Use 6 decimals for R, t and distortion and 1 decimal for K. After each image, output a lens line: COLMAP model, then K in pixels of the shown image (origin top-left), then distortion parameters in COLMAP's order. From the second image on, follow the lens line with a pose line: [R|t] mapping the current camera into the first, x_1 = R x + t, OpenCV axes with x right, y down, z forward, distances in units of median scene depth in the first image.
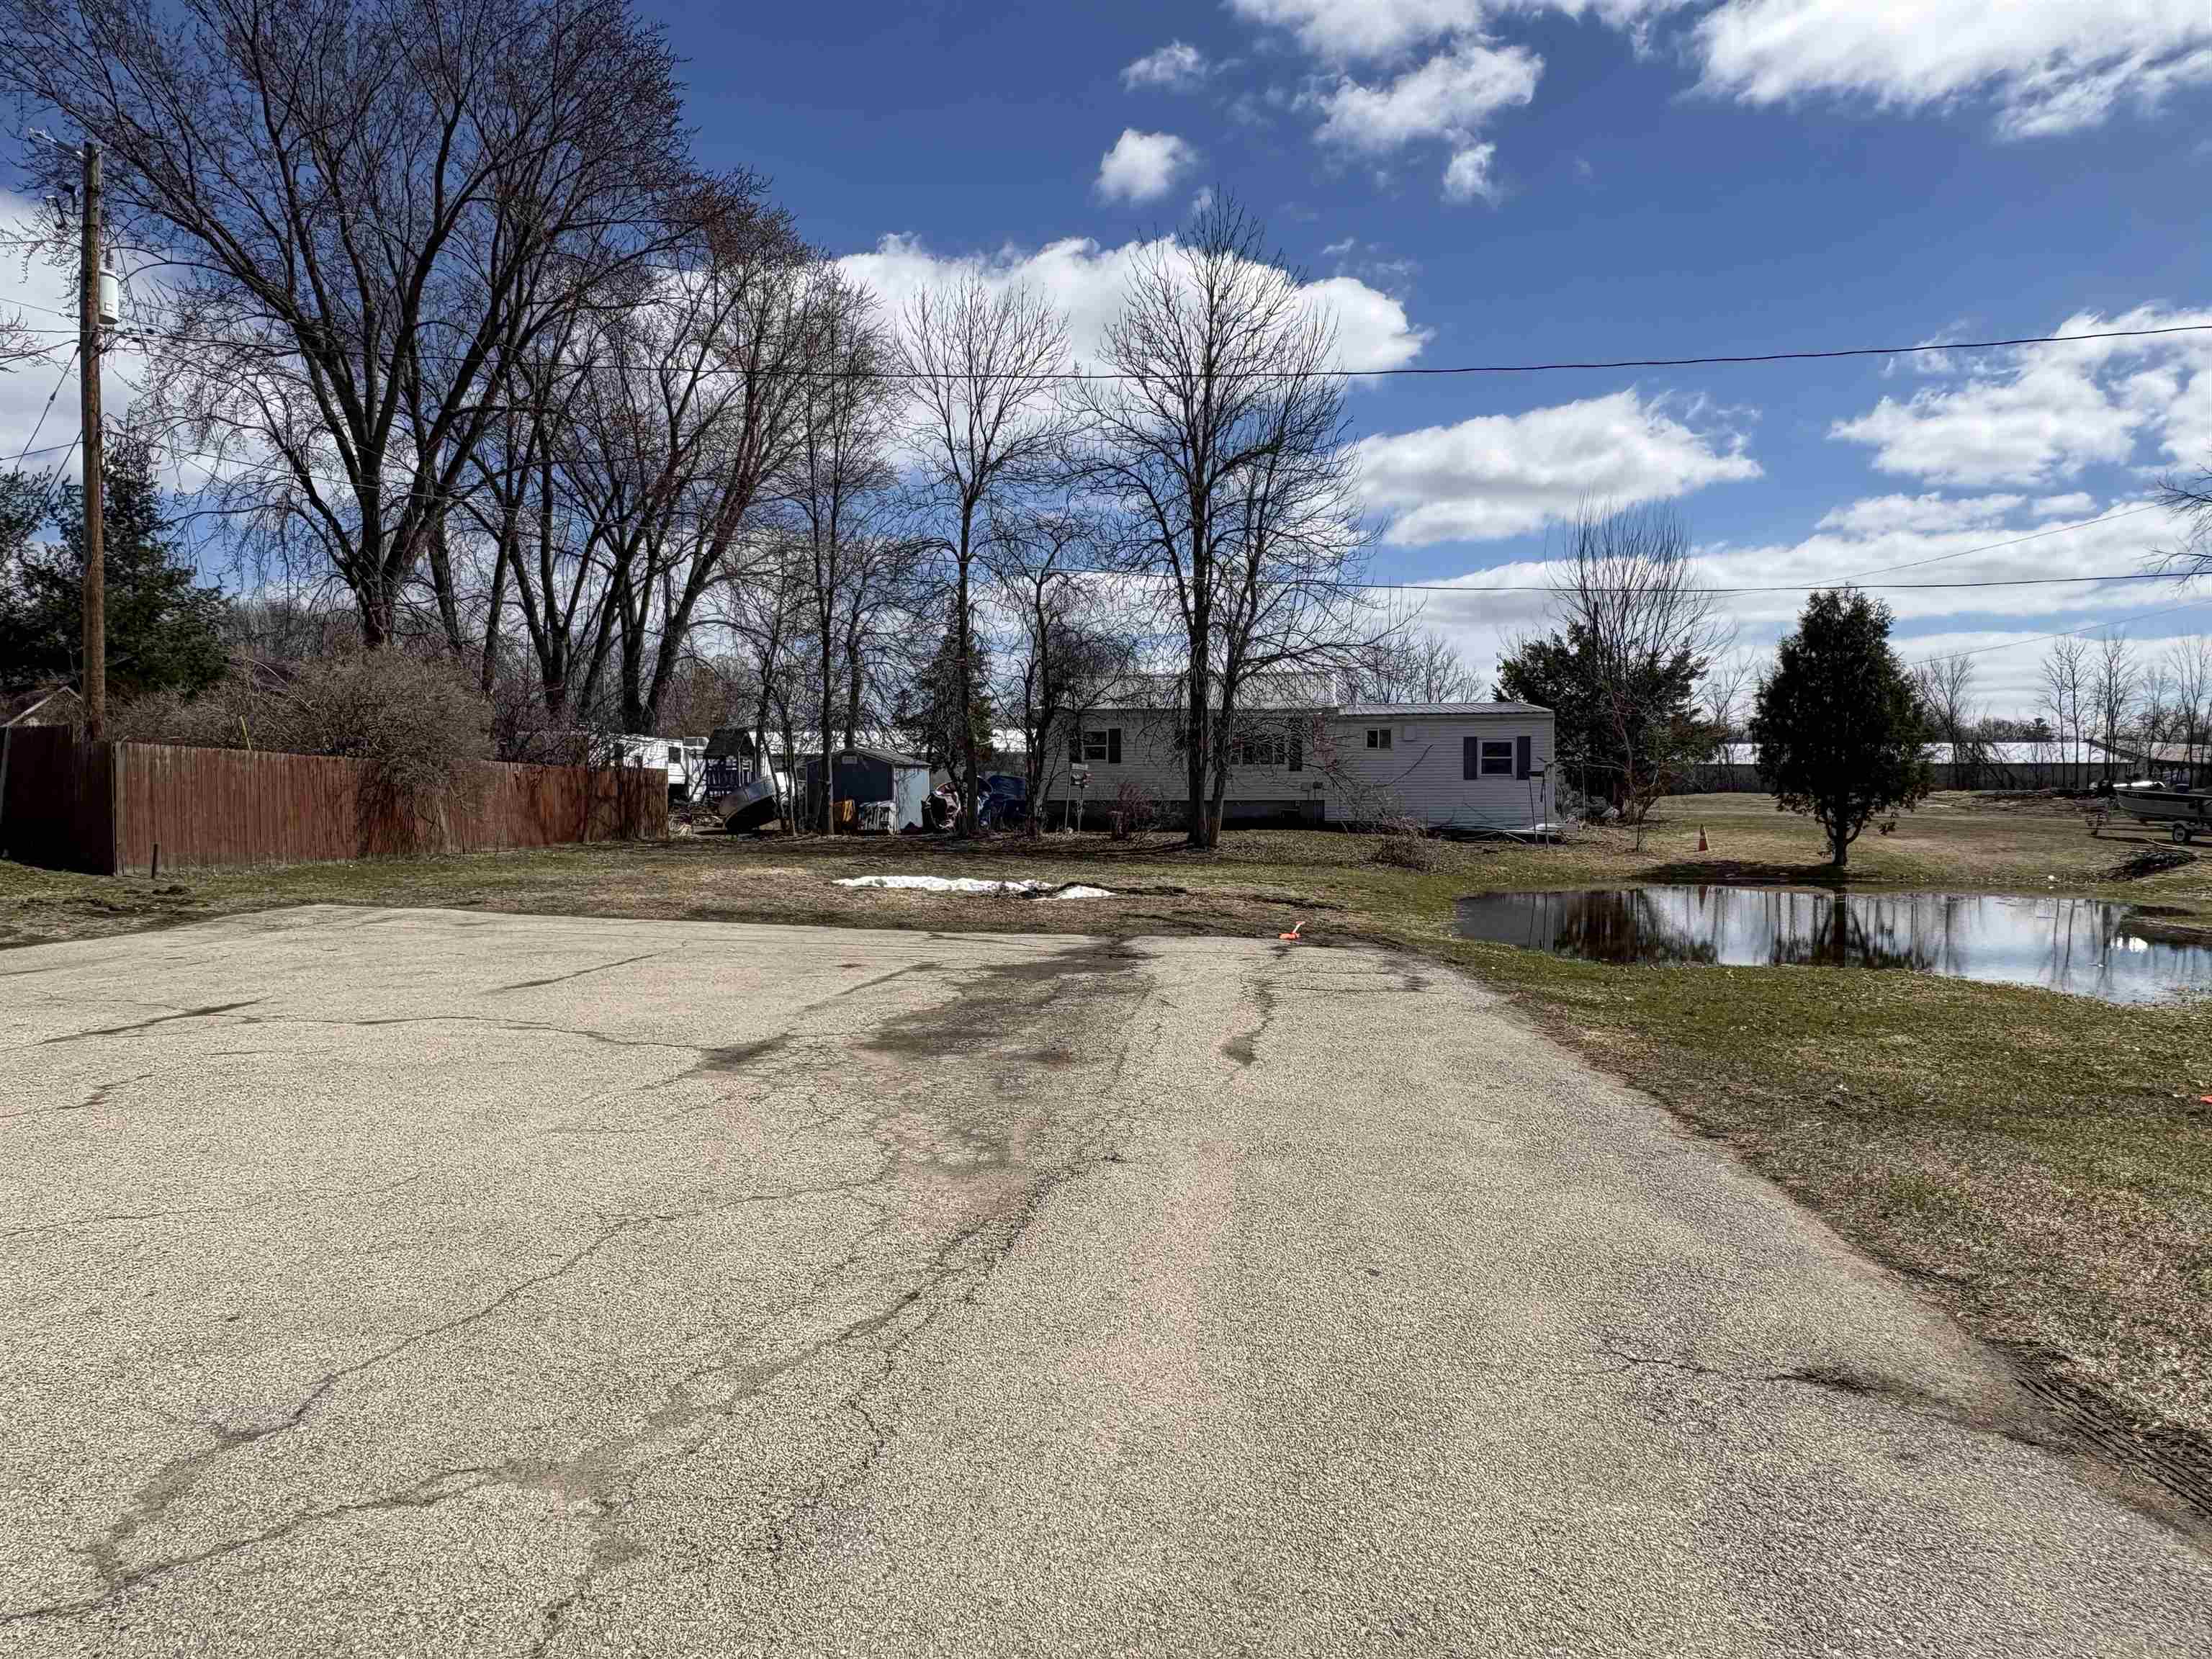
lens RADIAL K [[1404.3, 0, 1097.9], [0, 1404.3, 829.8], [0, 0, 1]] dist [0.000363, 0.001510]
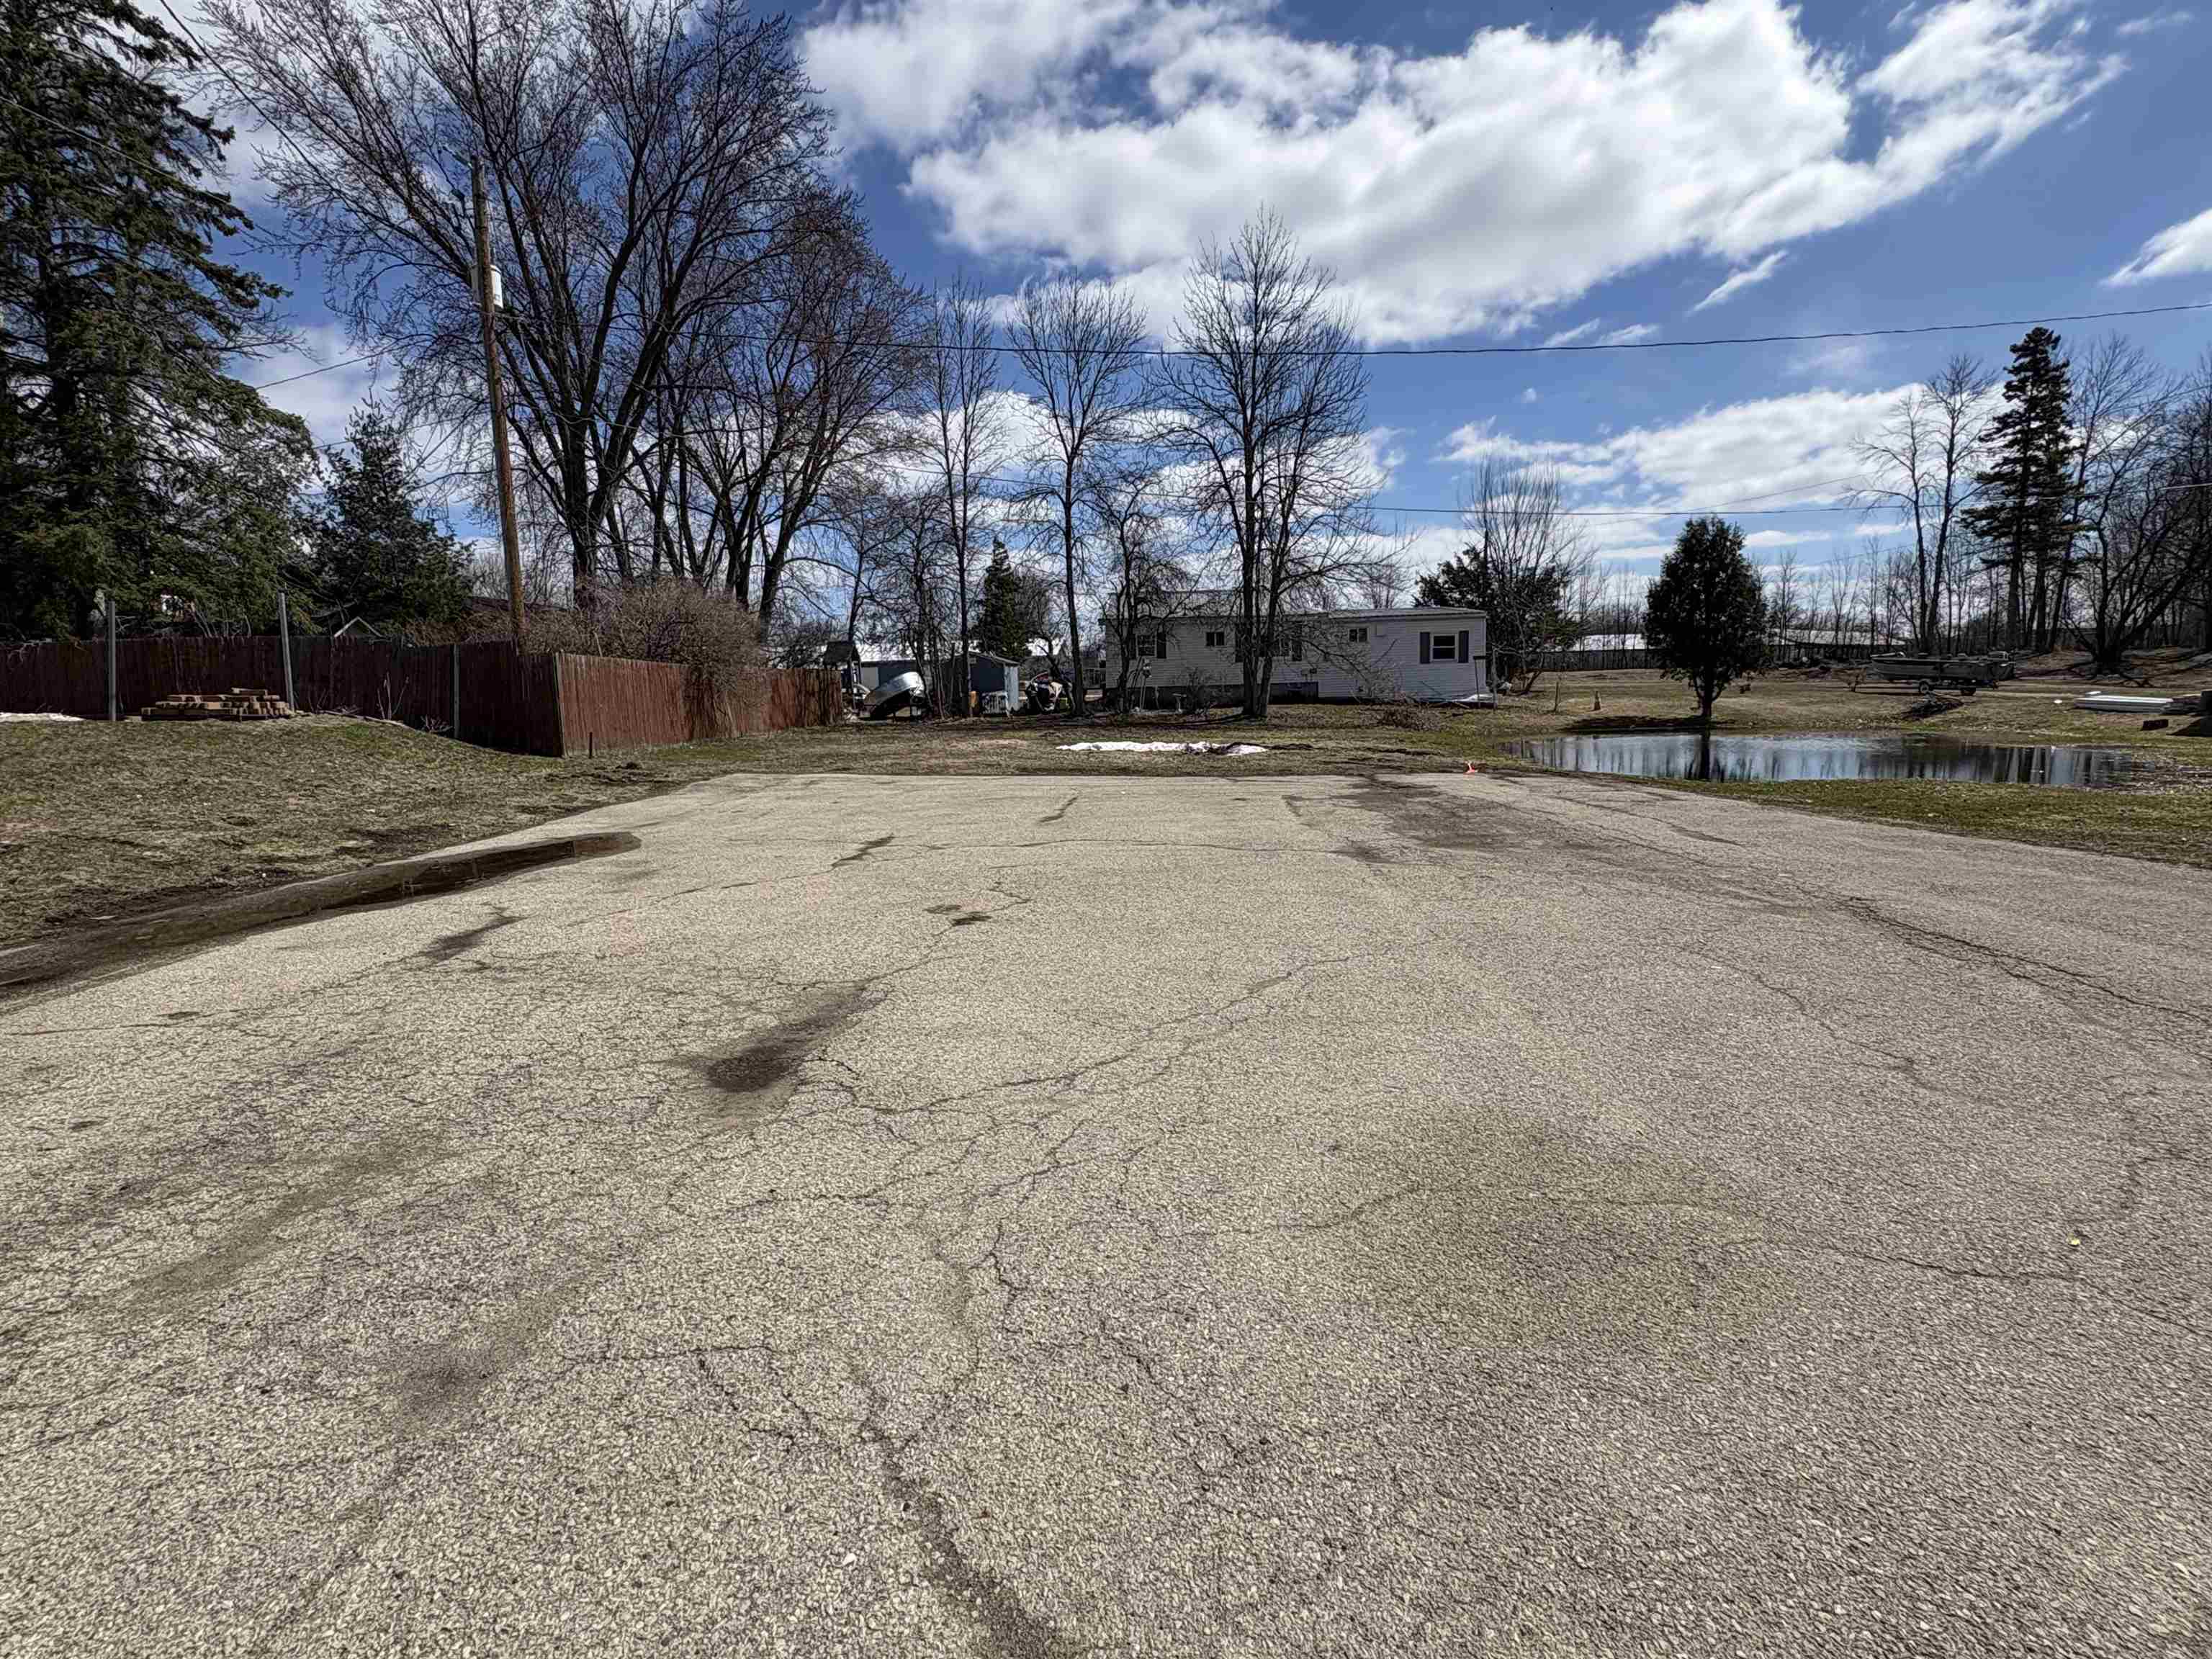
lens RADIAL K [[1030.7, 0, 1098.7], [0, 1030.7, 842.0], [0, 0, 1]] dist [-0.002667, -0.000043]
pose [[0.995910, -0.039555, 0.081234, -0.157885], [0.029355, 0.991957, 0.123120, 0.004114], [-0.085451, -0.120232, 0.989061, 0.009767]]
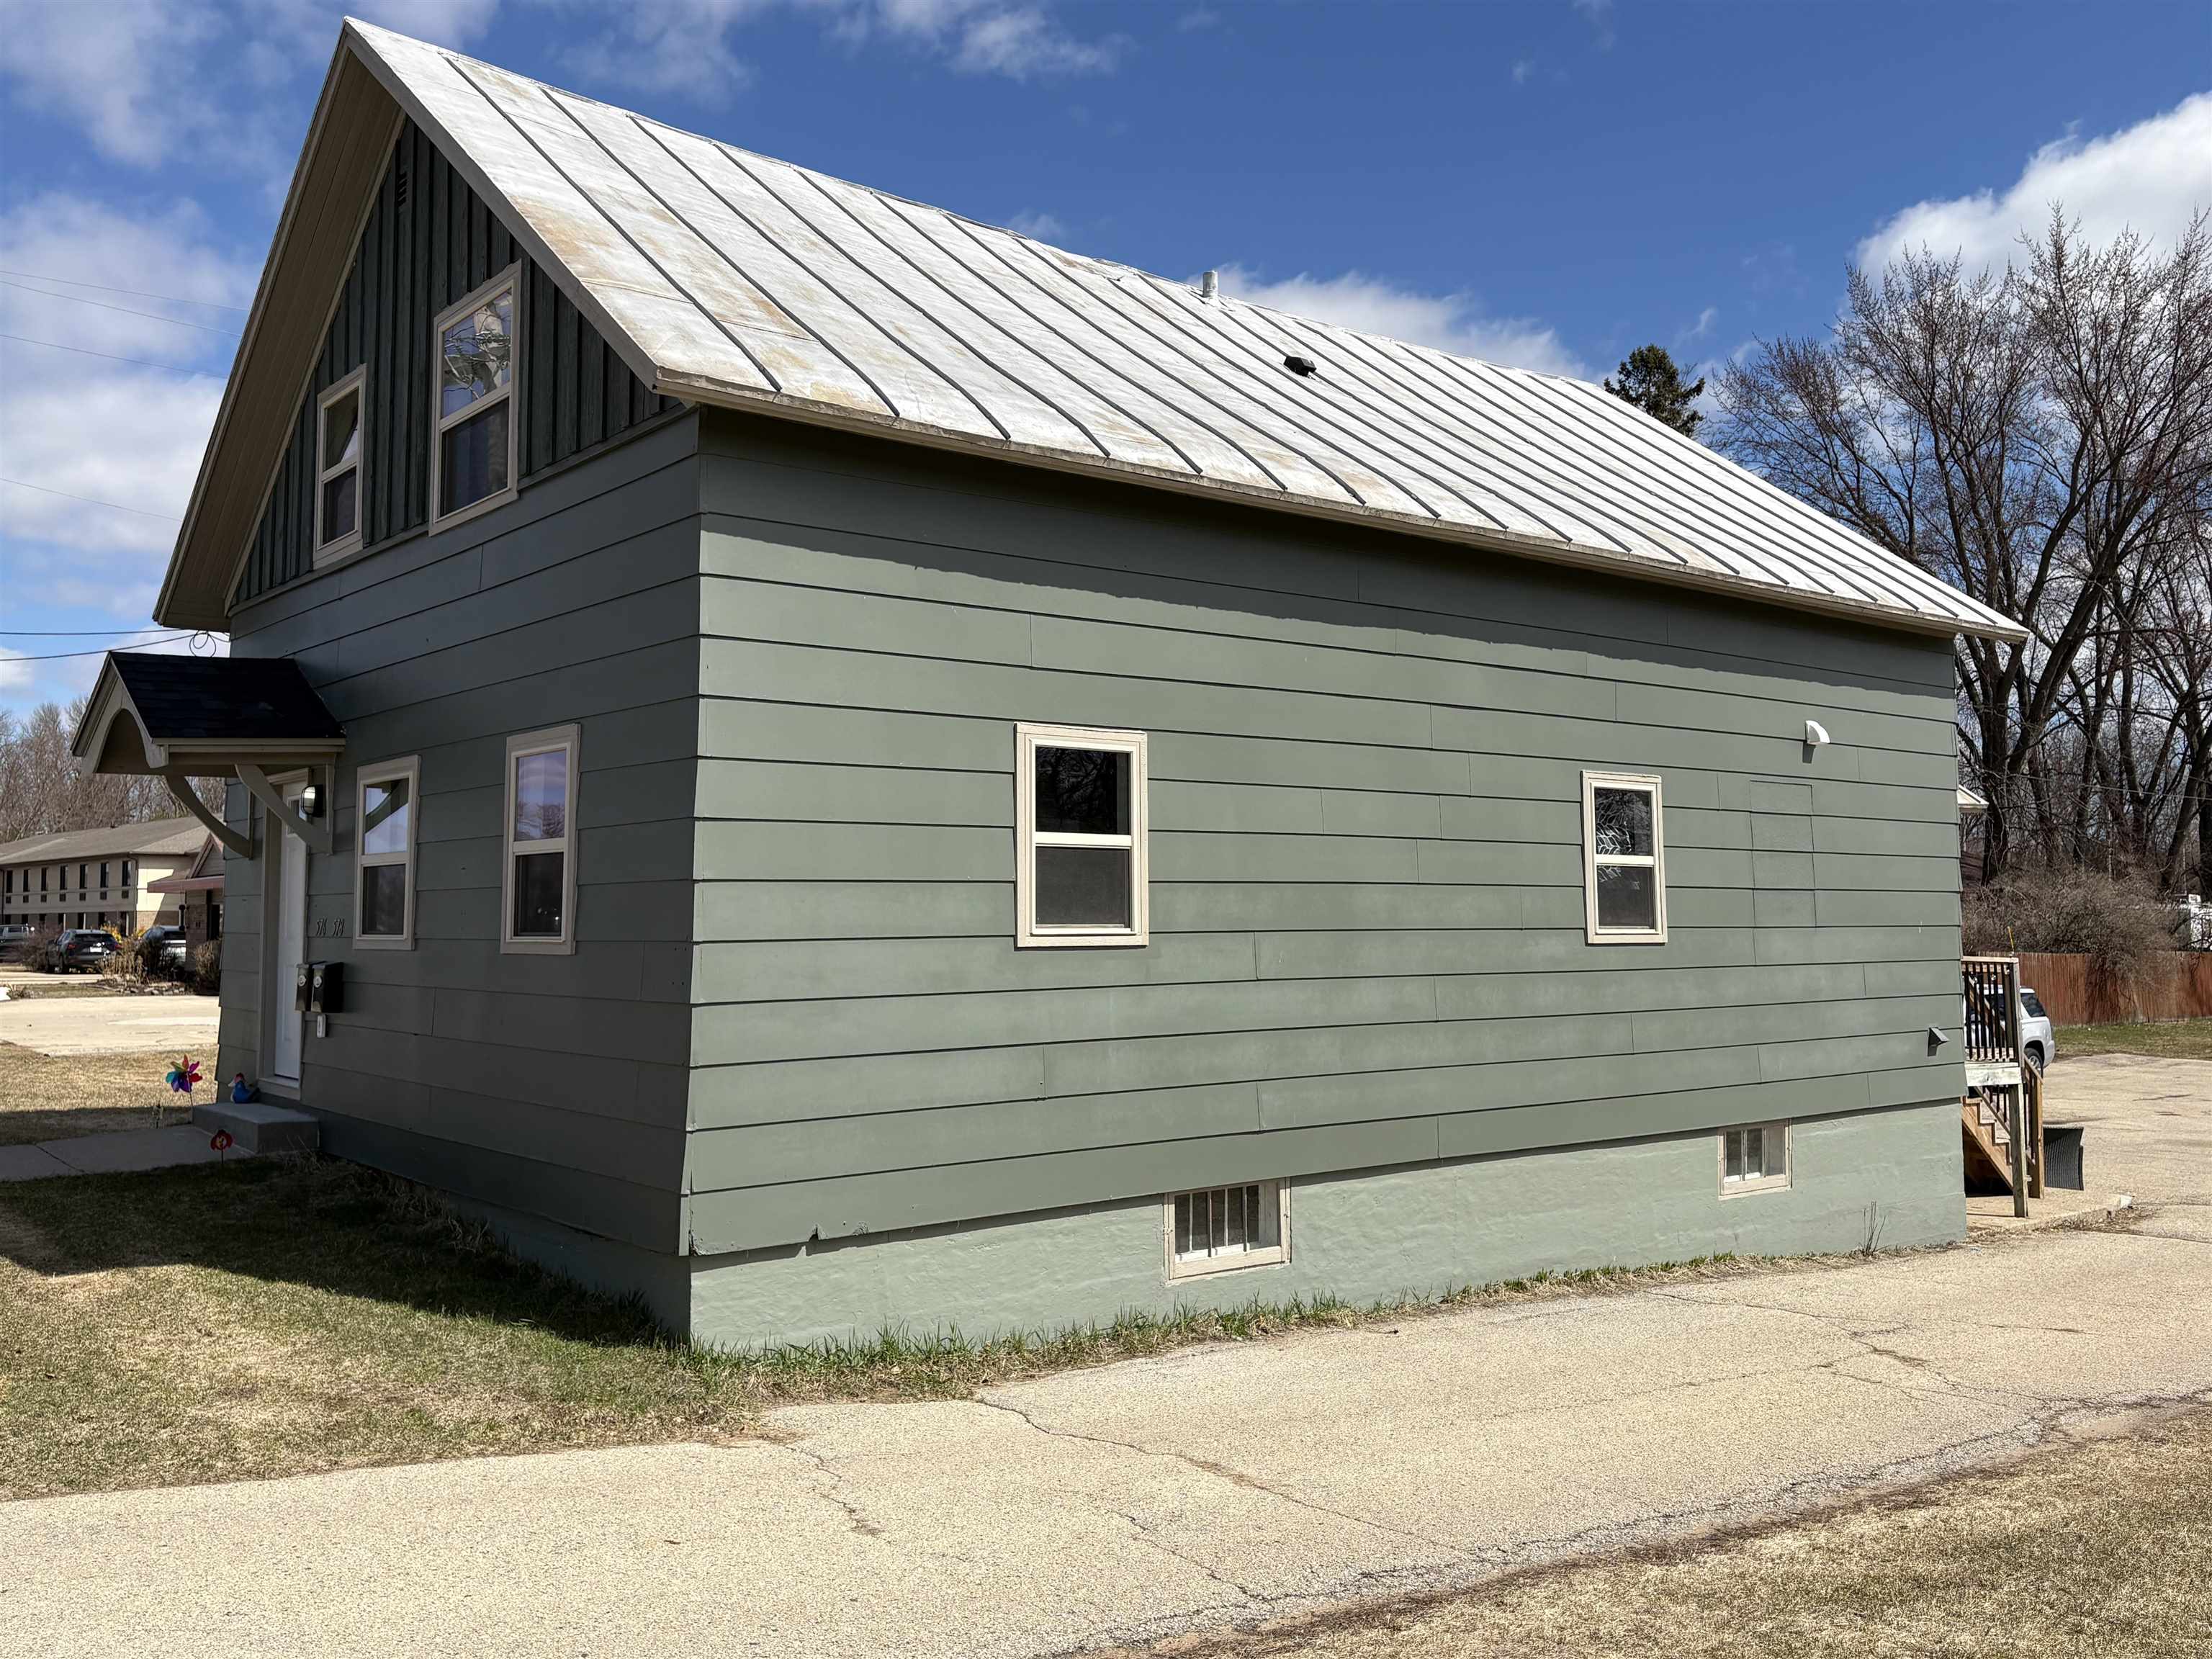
lens RADIAL K [[1867.6, 0, 1116.5], [0, 1867.6, 824.2], [0, 0, 1]] dist [0.041243, -0.021655]
pose [[0.699732, -0.039565, -0.713309, 0.111227], [-0.017851, 0.997185, -0.072821, -0.017240], [0.714183, 0.063688, 0.697056, -0.731443]]
